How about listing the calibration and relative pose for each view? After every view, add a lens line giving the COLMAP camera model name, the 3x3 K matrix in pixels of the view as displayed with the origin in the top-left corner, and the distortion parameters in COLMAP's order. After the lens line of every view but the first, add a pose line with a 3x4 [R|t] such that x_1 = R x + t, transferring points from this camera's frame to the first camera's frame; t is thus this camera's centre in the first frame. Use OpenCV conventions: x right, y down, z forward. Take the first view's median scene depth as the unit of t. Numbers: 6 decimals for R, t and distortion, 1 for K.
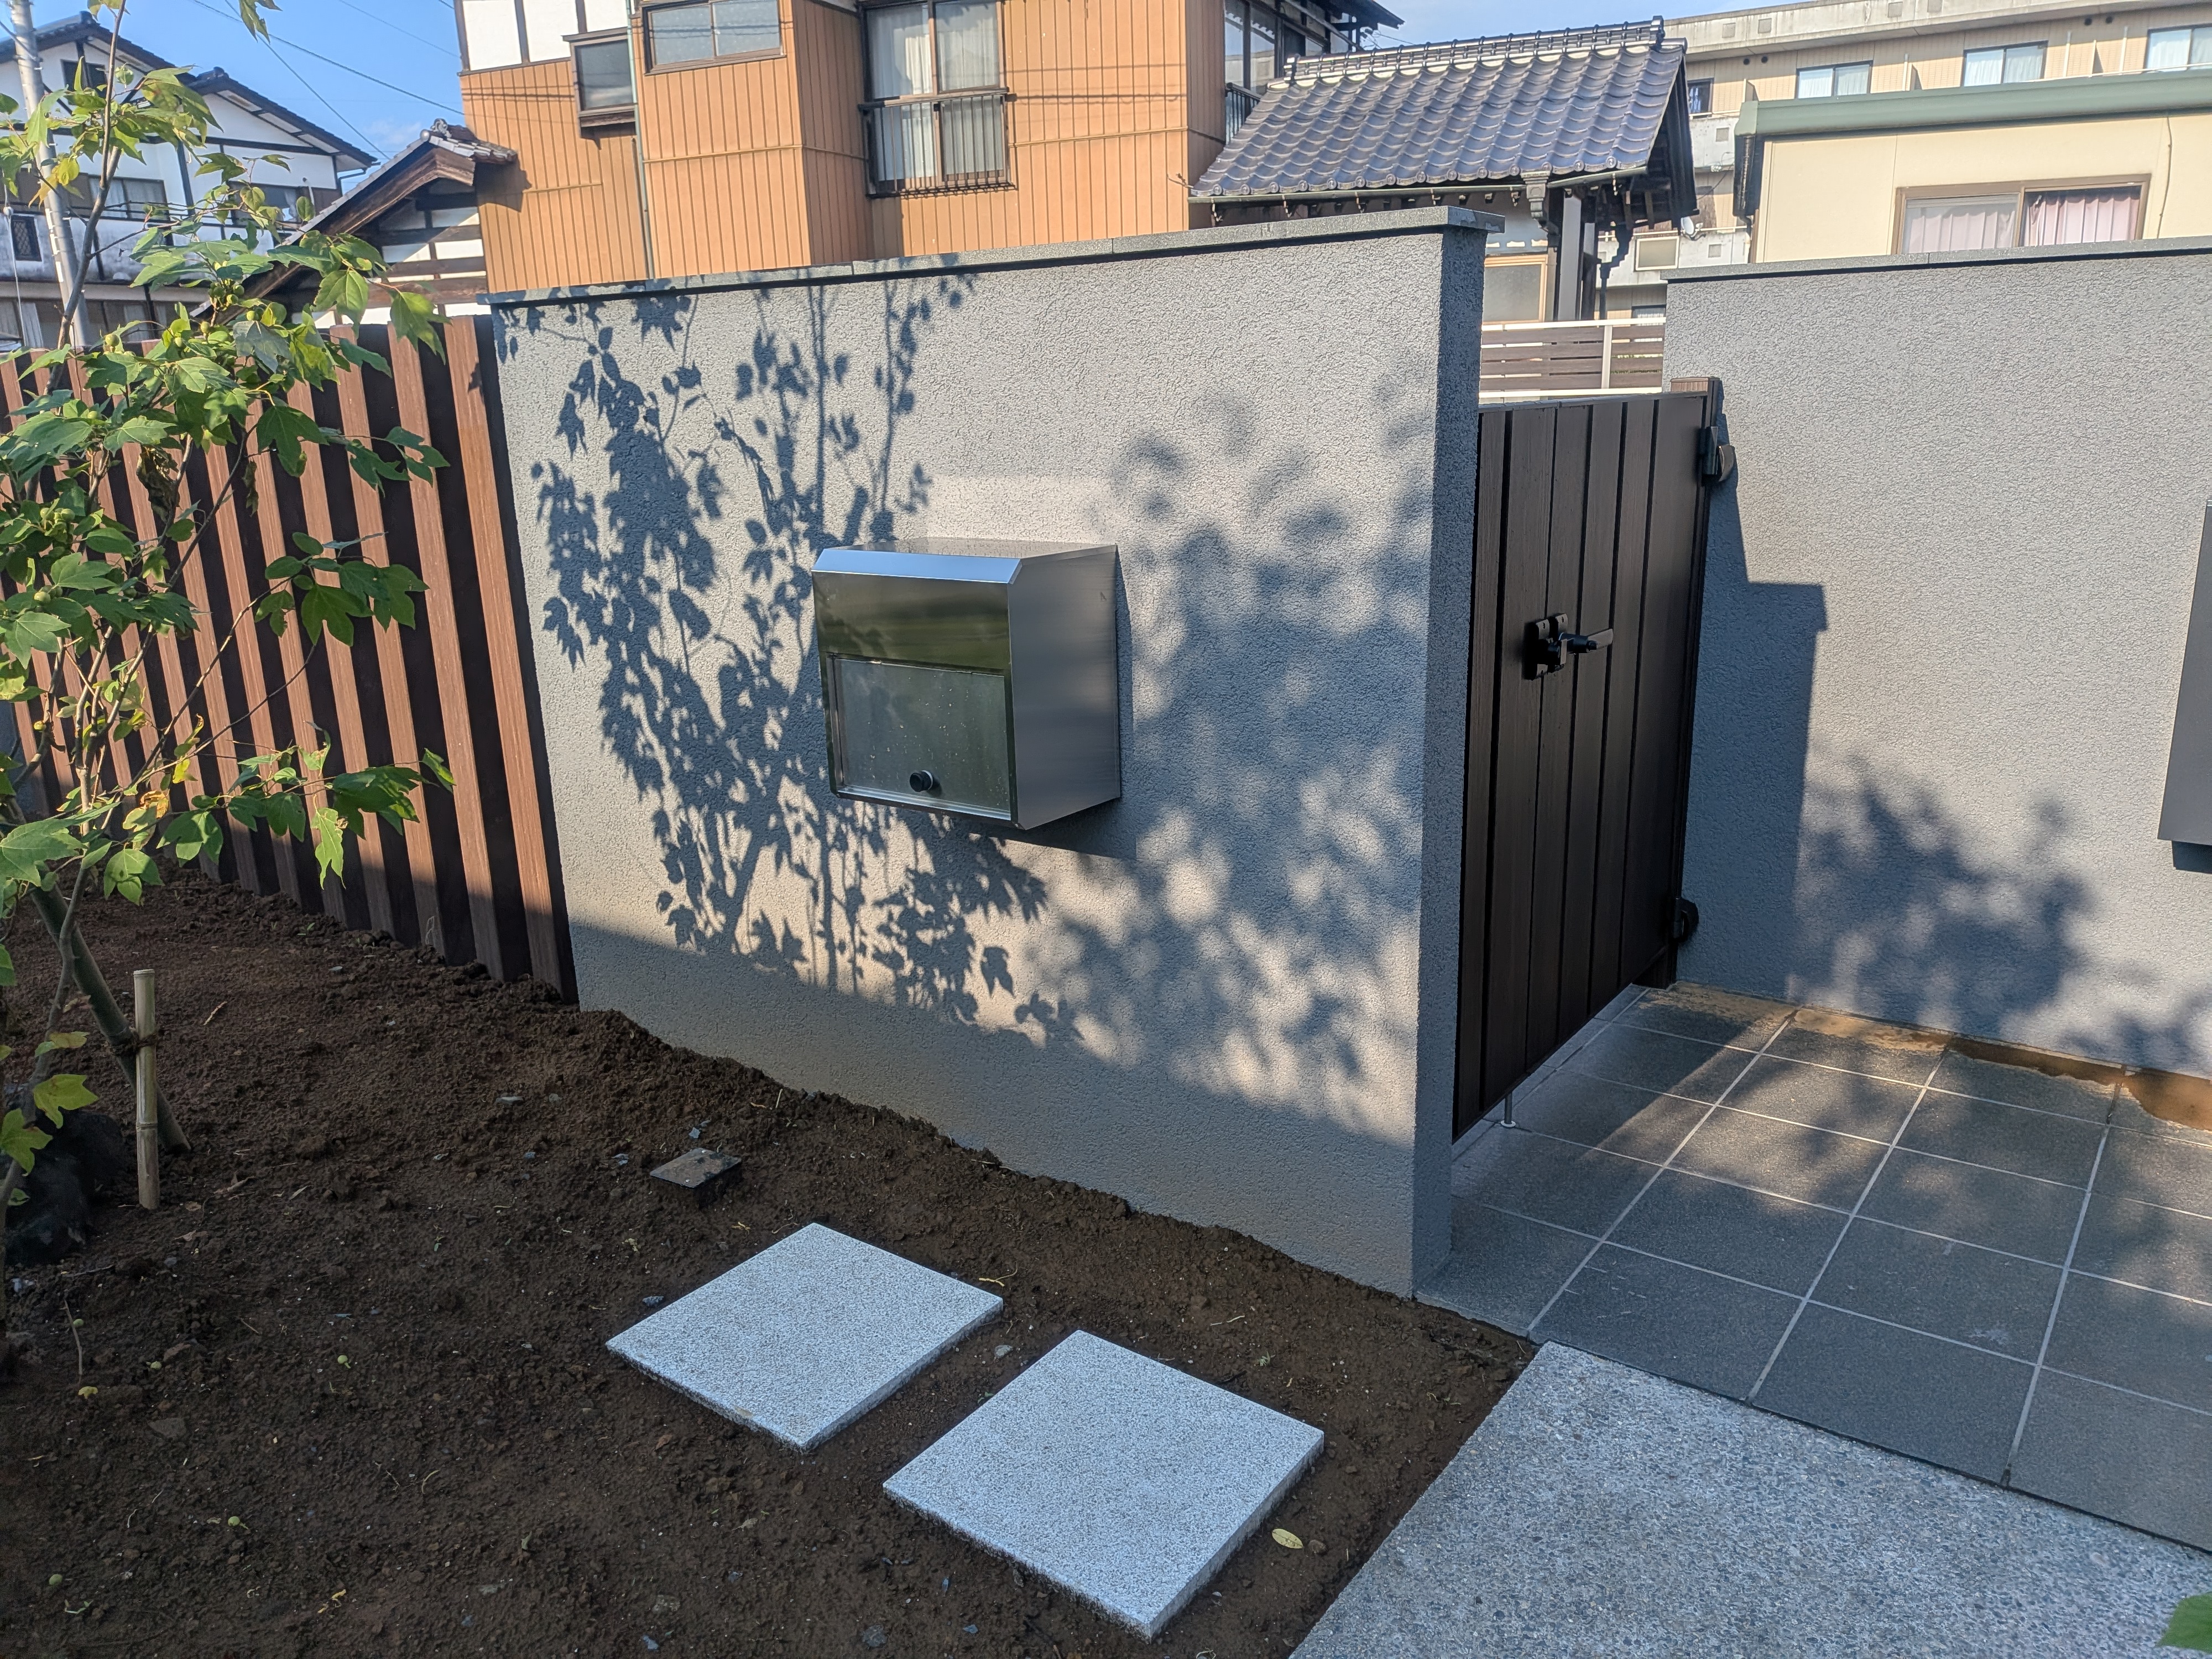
lens RADIAL K [[1574.2, 0, 1108.0], [0, 1574.2, 827.2], [0, 0, 1]] dist [0.056804, -0.060071]
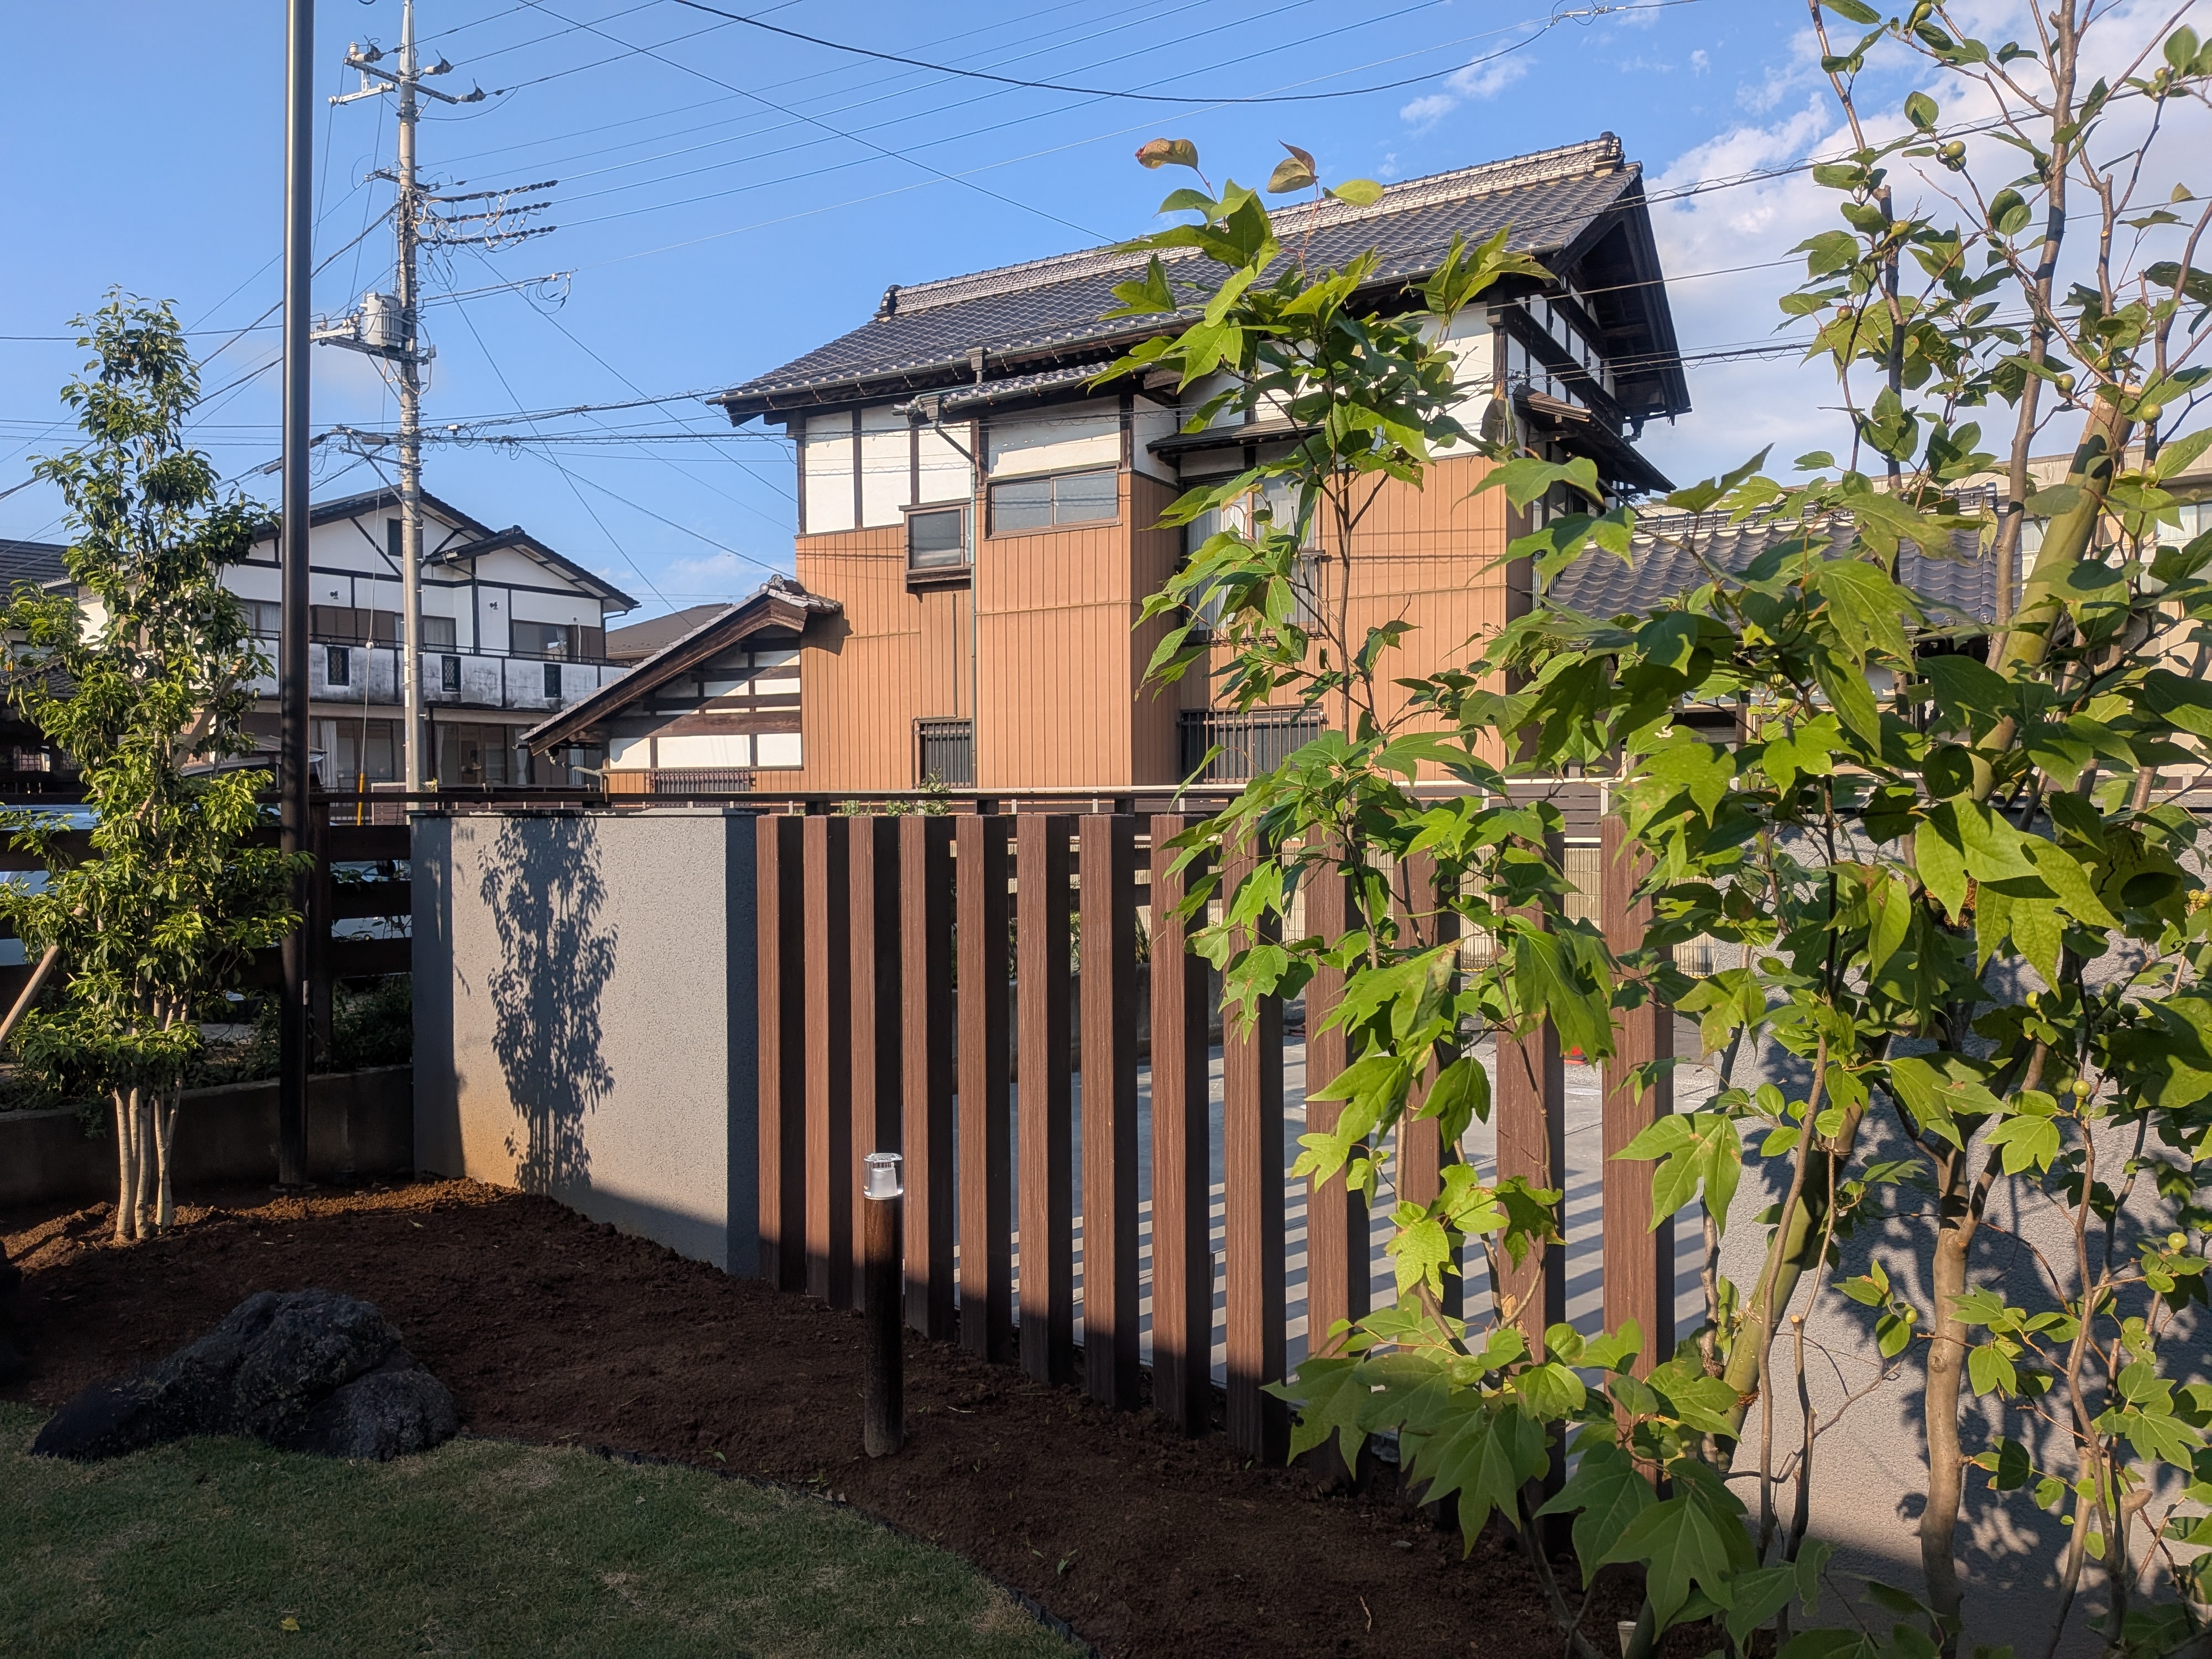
lens RADIAL K [[1574.2, 0, 1095.3], [0, 1574.2, 826.4], [0, 0, 1]] dist [0.056804, -0.060071]
pose [[0.996494, 0.023298, -0.080358, -0.356756], [-0.043029, 0.966402, -0.253410, -0.036247], [0.071754, 0.255979, 0.964016, 0.042669]]
